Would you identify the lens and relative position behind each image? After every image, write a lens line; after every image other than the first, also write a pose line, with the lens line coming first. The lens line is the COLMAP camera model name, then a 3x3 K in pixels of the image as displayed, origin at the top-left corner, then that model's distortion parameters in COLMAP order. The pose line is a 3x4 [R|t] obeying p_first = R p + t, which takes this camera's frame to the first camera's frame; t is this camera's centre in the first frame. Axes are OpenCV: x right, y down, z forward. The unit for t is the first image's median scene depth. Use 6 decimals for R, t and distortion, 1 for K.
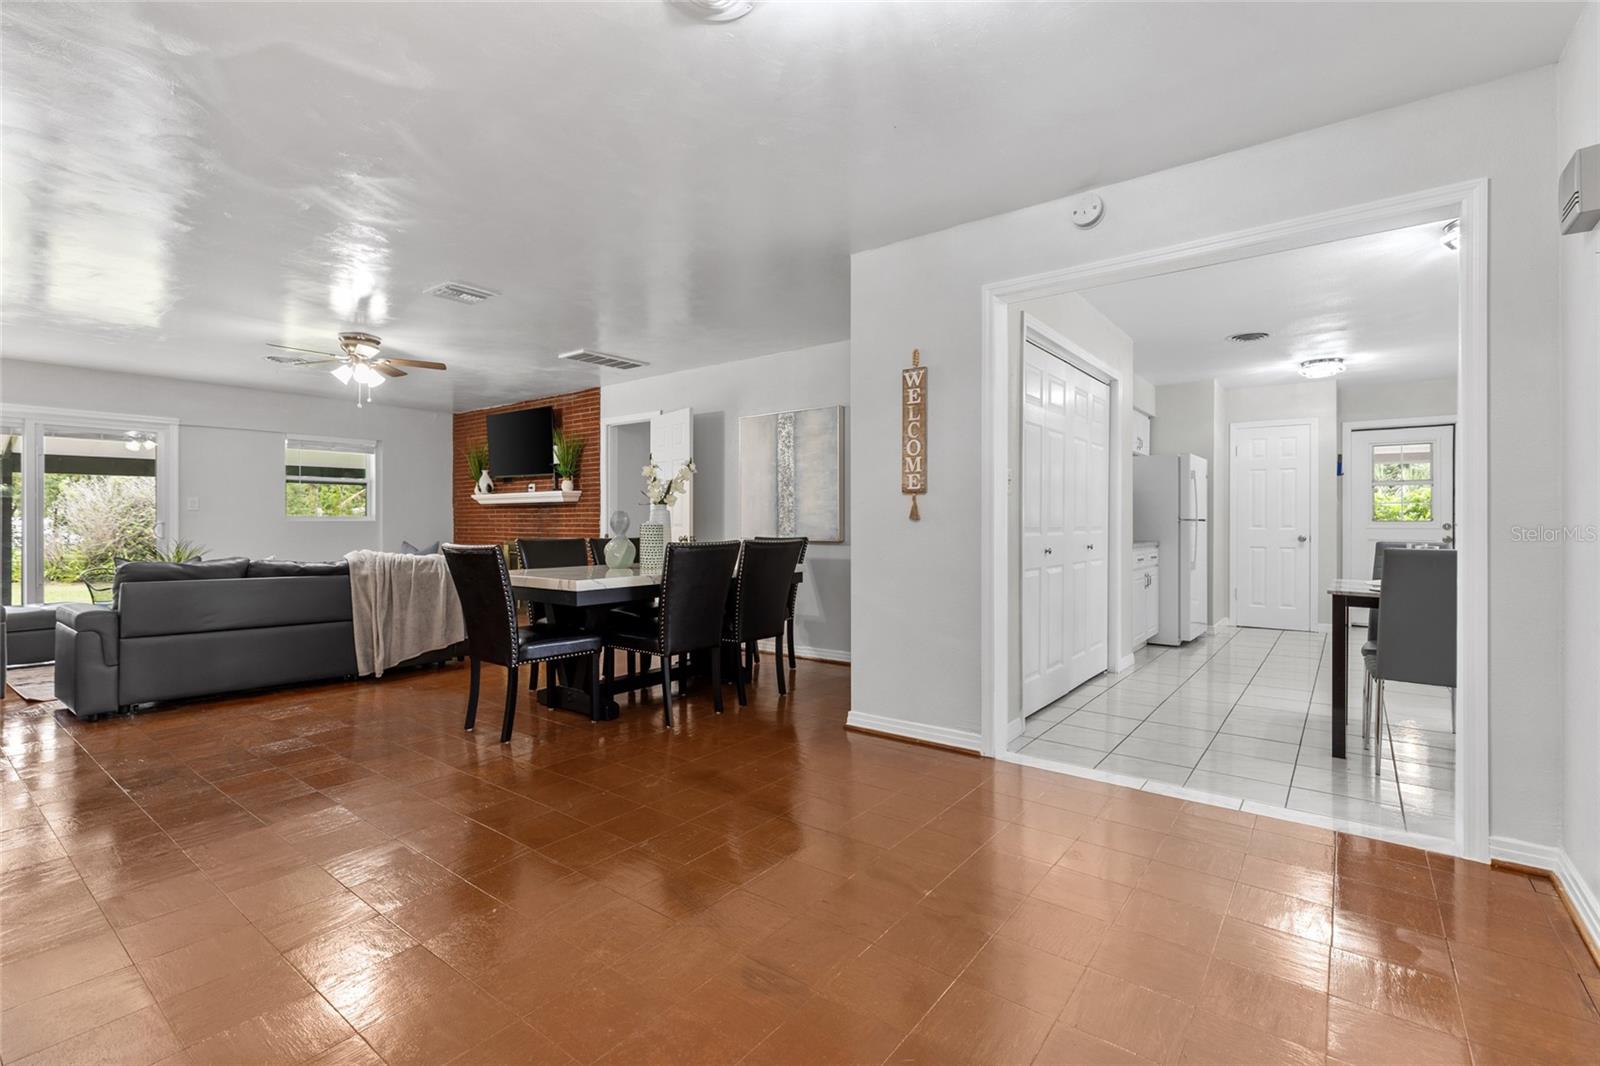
lens RADIAL K [[726.3, 0, 795.0], [0, 726.3, 524.0], [0, 0, 1]] dist [0.001041, -0.000081]
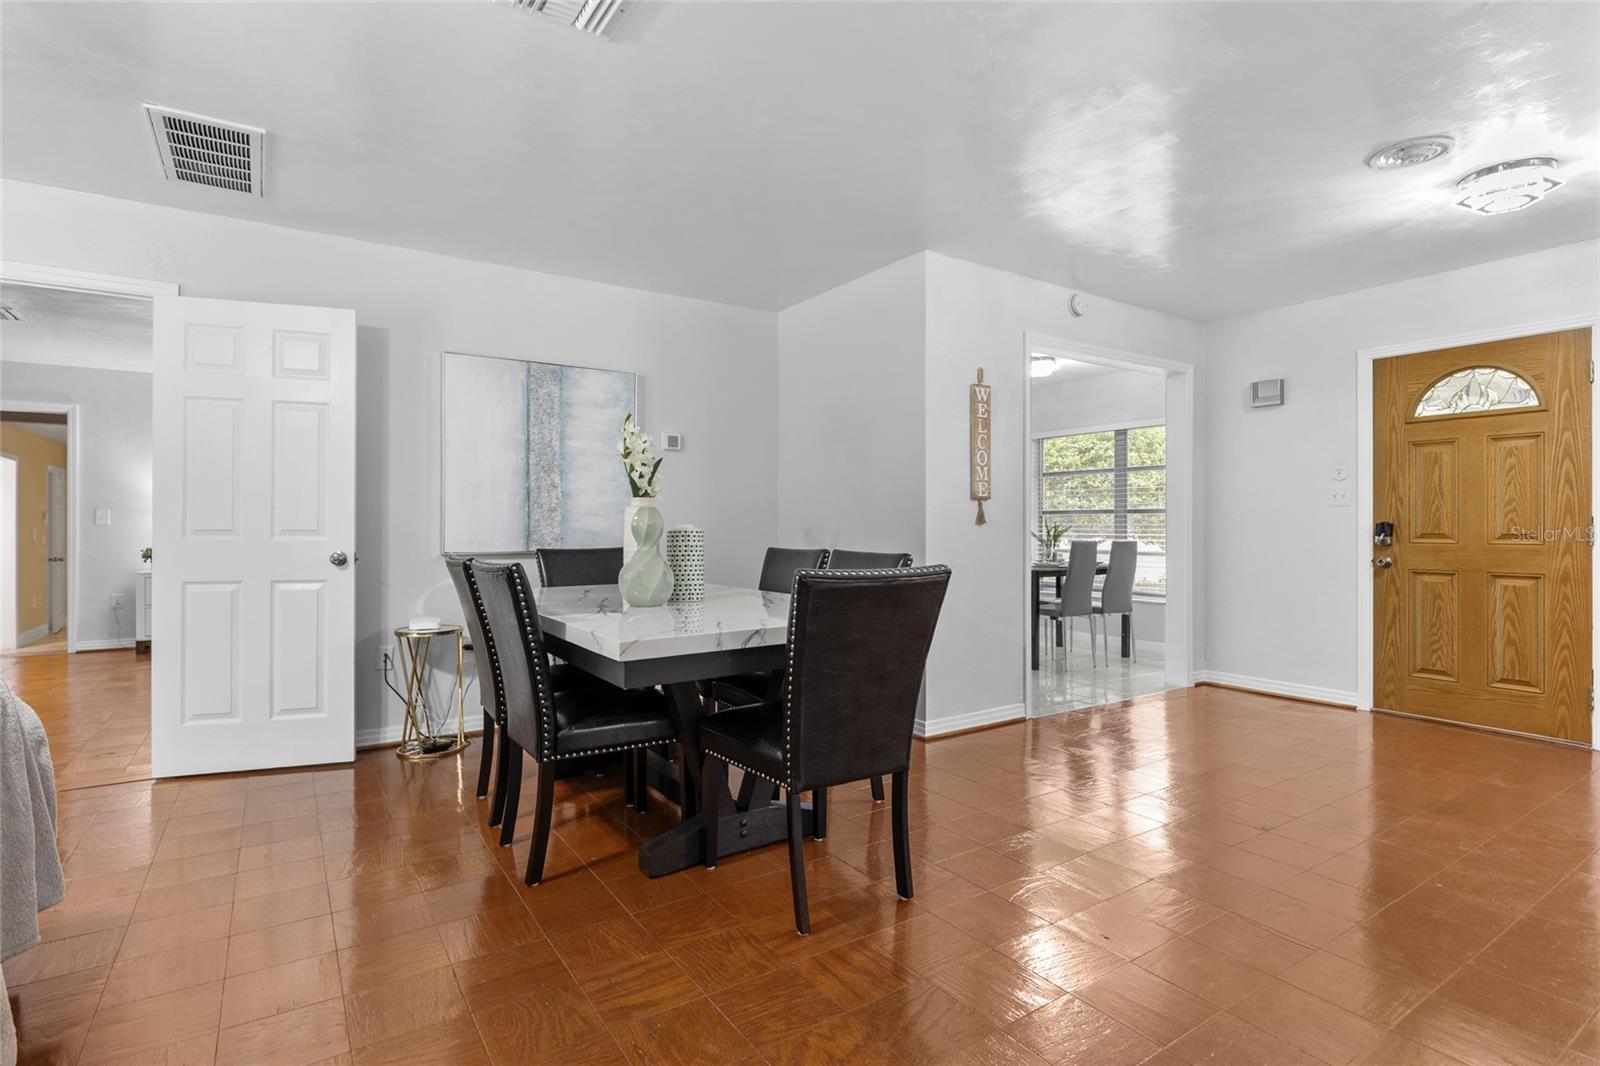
lens RADIAL K [[788.0, 0, 808.8], [0, 788.0, 526.4], [0, 0, 1]] dist [0.005629, -0.000012]
pose [[0.303433, -0.001217, 0.952852, -0.895637], [0.001455, 0.999999, 0.000813, -0.003288], [-0.952852, 0.001140, 0.303434, 0.765122]]
